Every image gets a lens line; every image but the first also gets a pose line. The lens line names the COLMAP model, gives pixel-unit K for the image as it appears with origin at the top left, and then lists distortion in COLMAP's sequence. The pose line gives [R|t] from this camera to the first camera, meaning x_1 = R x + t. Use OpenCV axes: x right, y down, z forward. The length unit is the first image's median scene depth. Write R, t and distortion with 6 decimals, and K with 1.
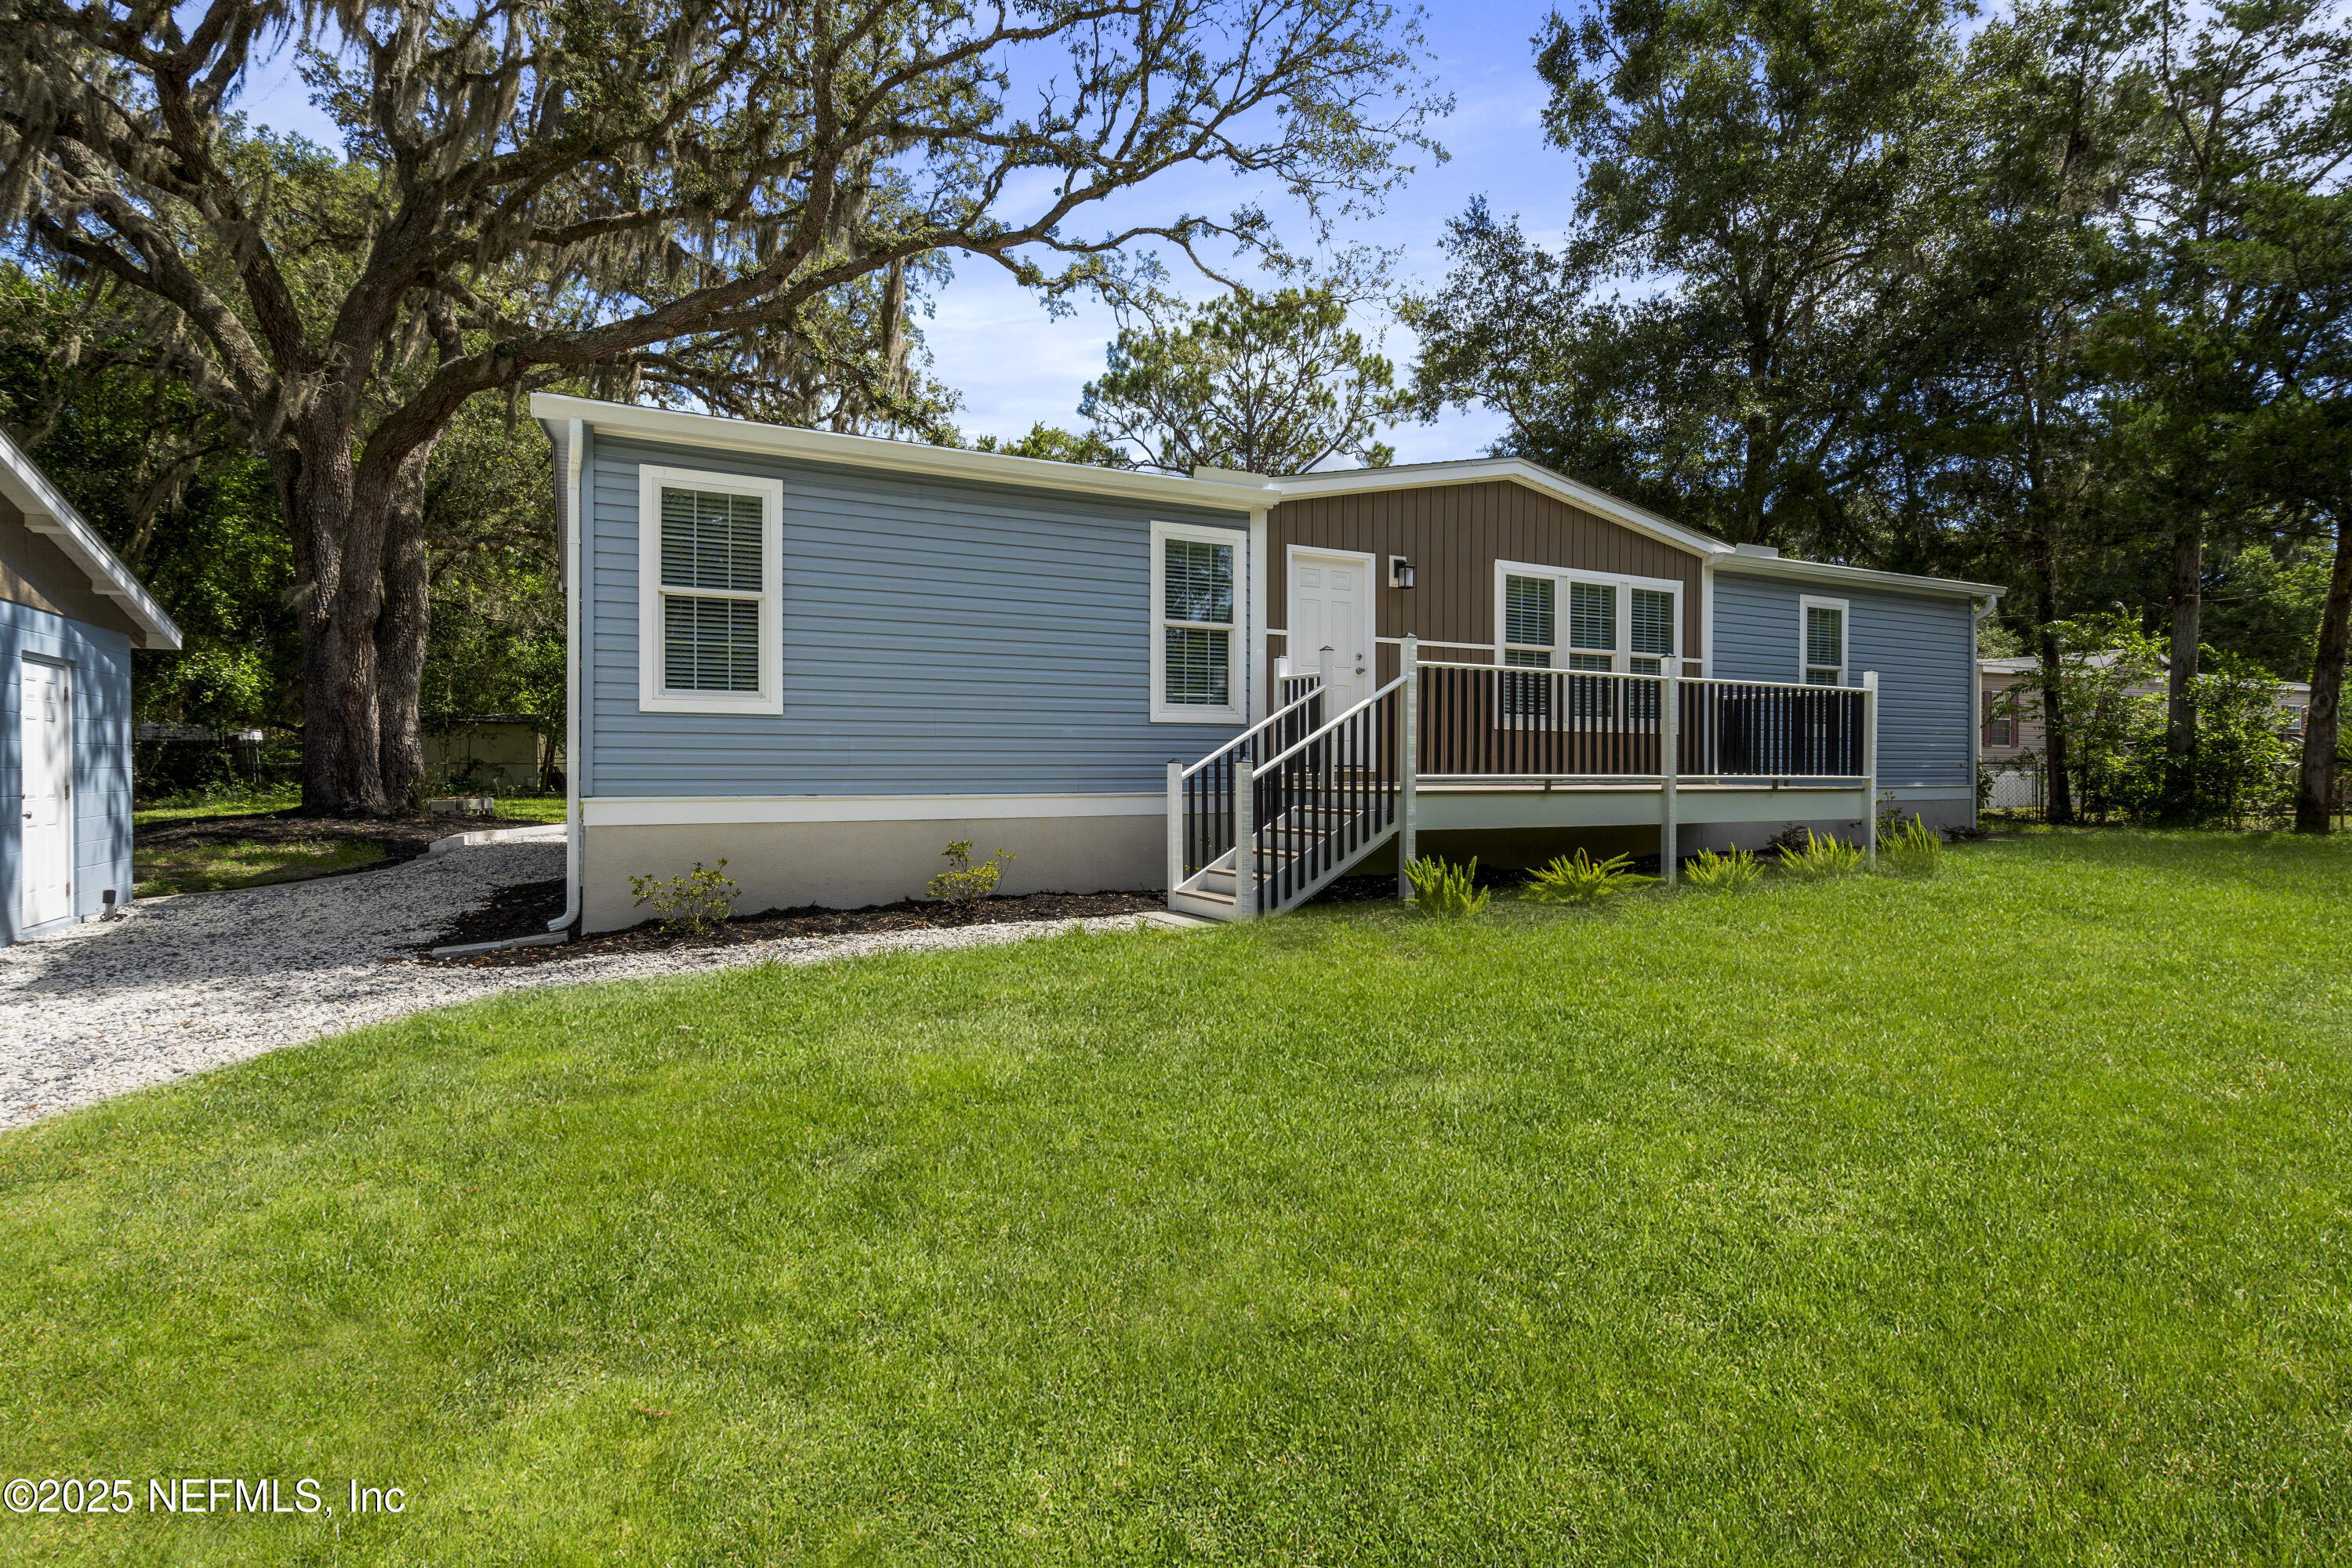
lens RADIAL K [[1154.3, 0, 1184.2], [0, 1154.3, 780.3], [0, 0, 1]] dist [0.000403, -0.000143]
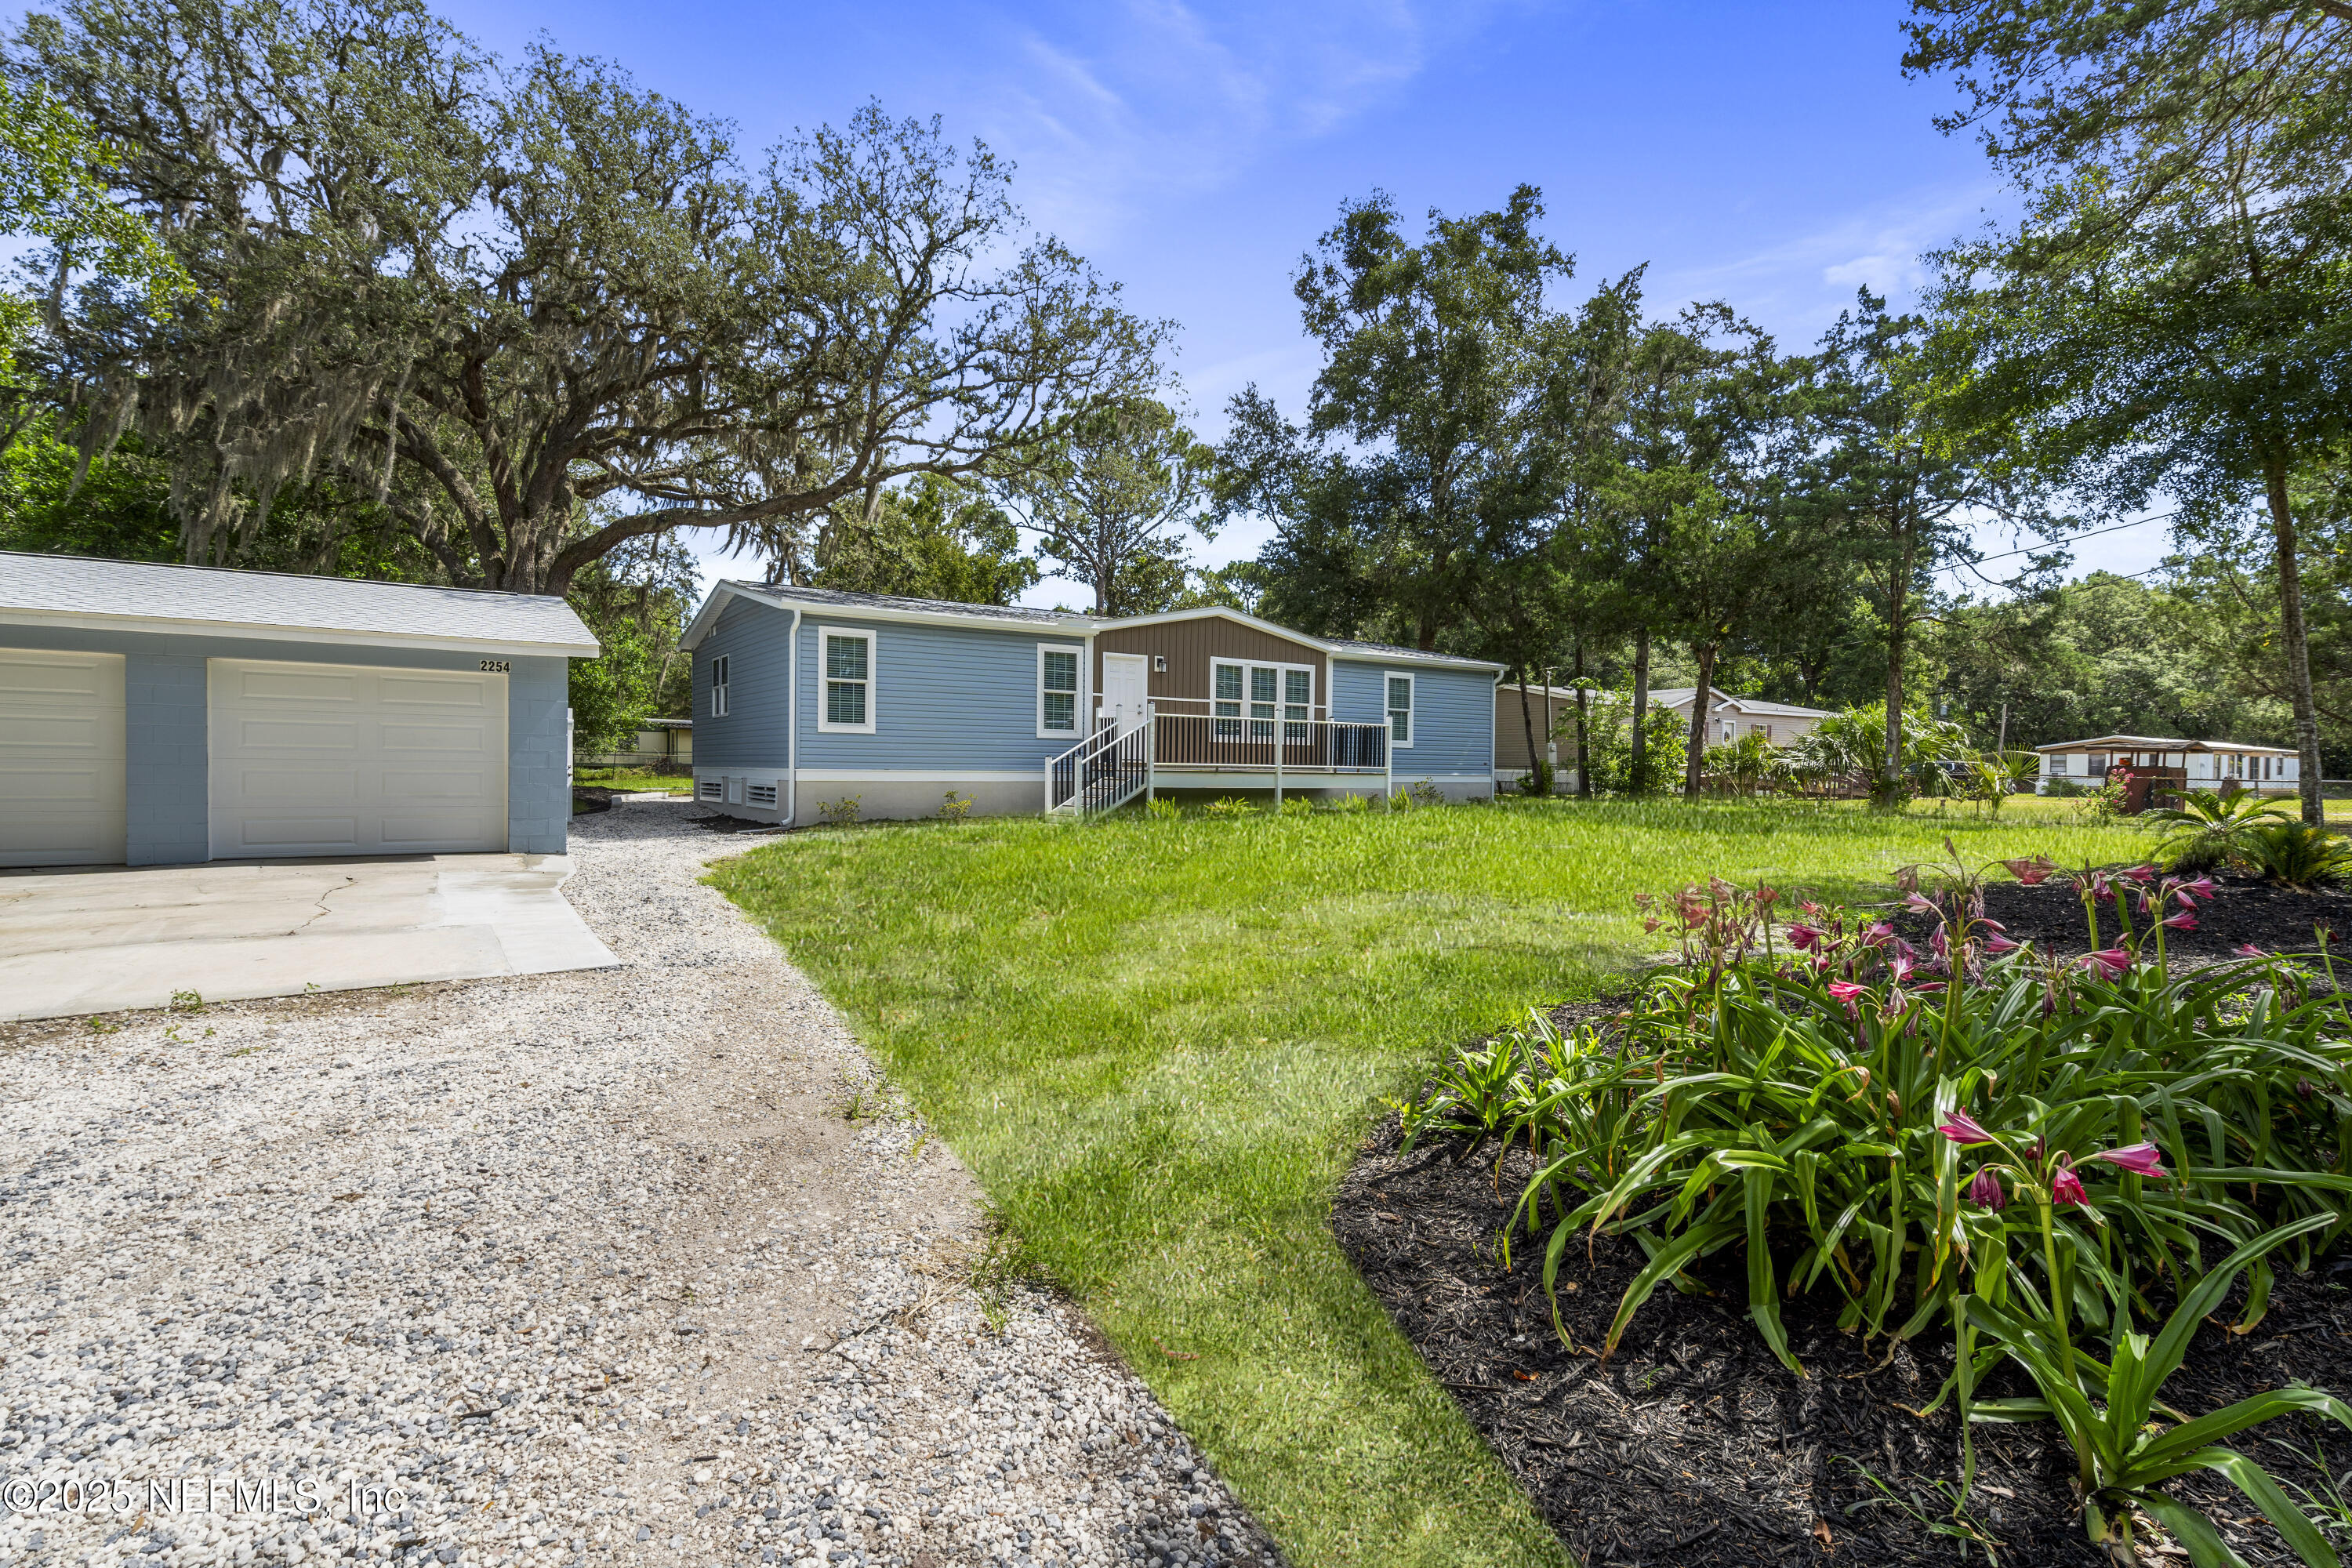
lens RADIAL K [[1154.3, 0, 1184.2], [0, 1154.3, 780.3], [0, 0, 1]] dist [0.000403, -0.000143]
pose [[0.992844, 0.007973, 0.119150, -0.011773], [-0.008087, 0.999967, 0.000474, 0.023489], [-0.119143, -0.001434, 0.992876, -1.084268]]
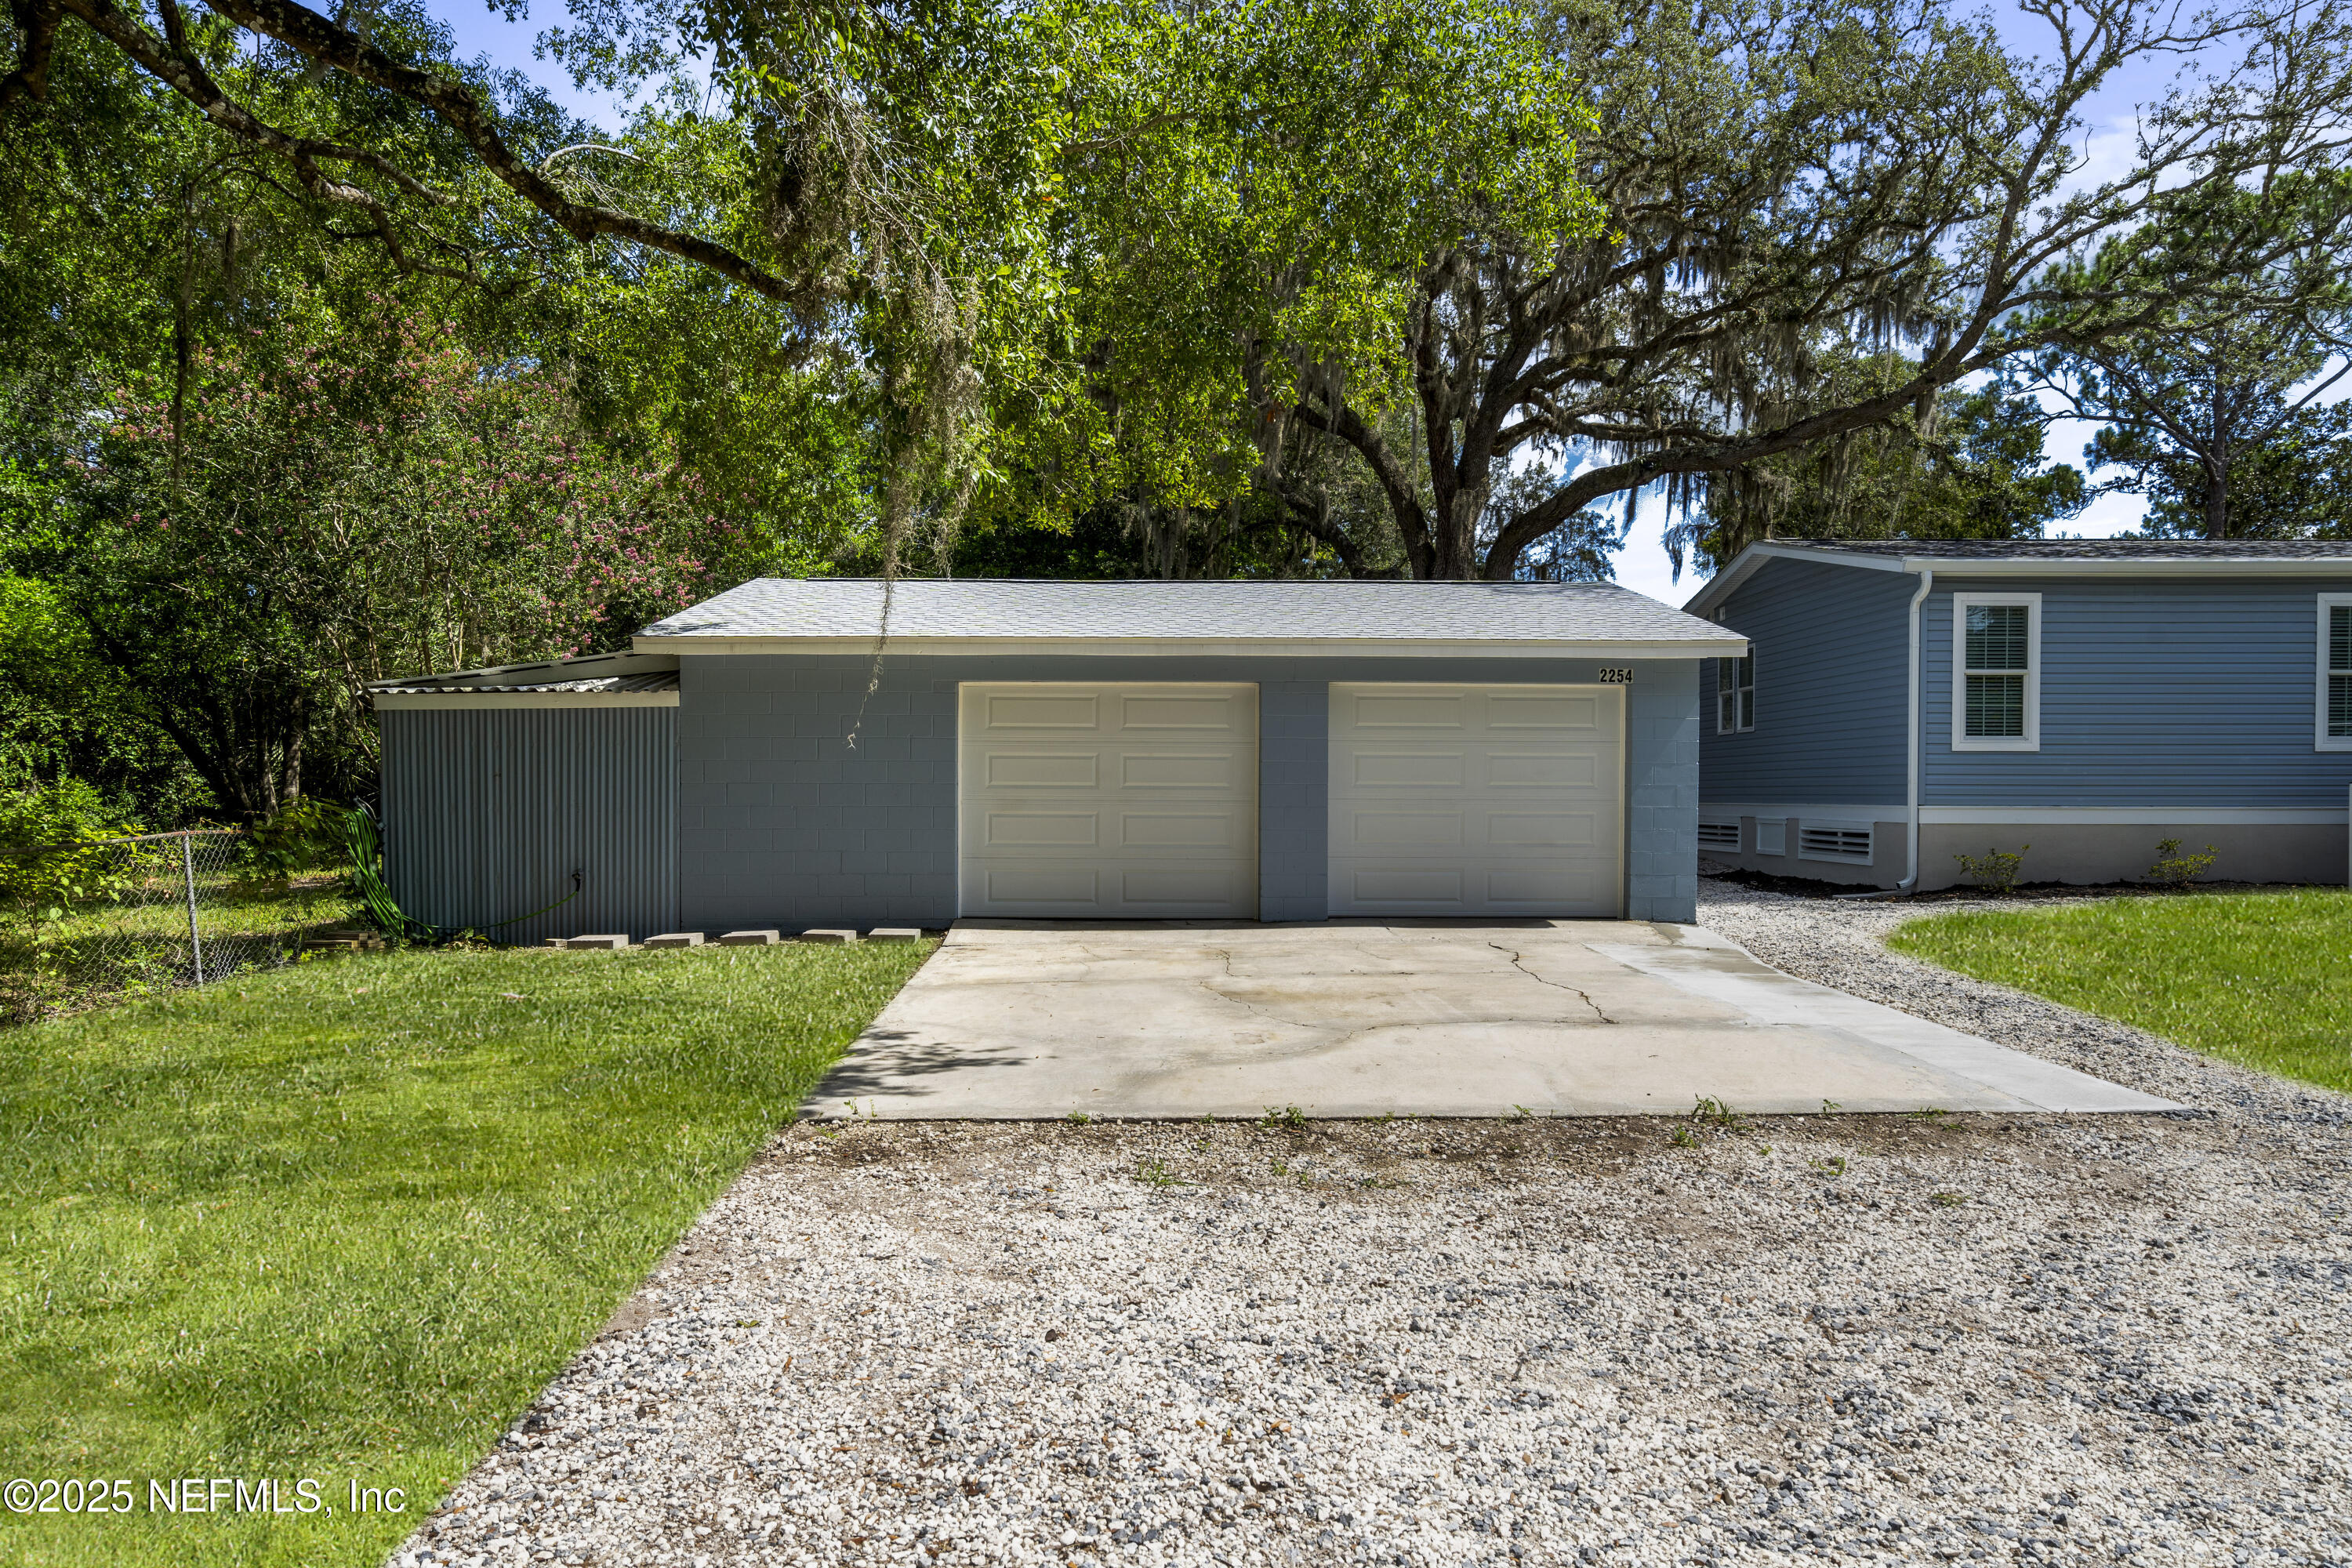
lens RADIAL K [[1605.9, 0, 1135.9], [0, 1605.9, 823.4], [0, 0, 1]] dist [0.001023, 0.001785]
pose [[0.888410, 0.007820, -0.458983, -0.351930], [-0.004813, 0.999959, 0.007722, 0.020859], [0.459025, -0.004651, 0.888411, -1.117722]]
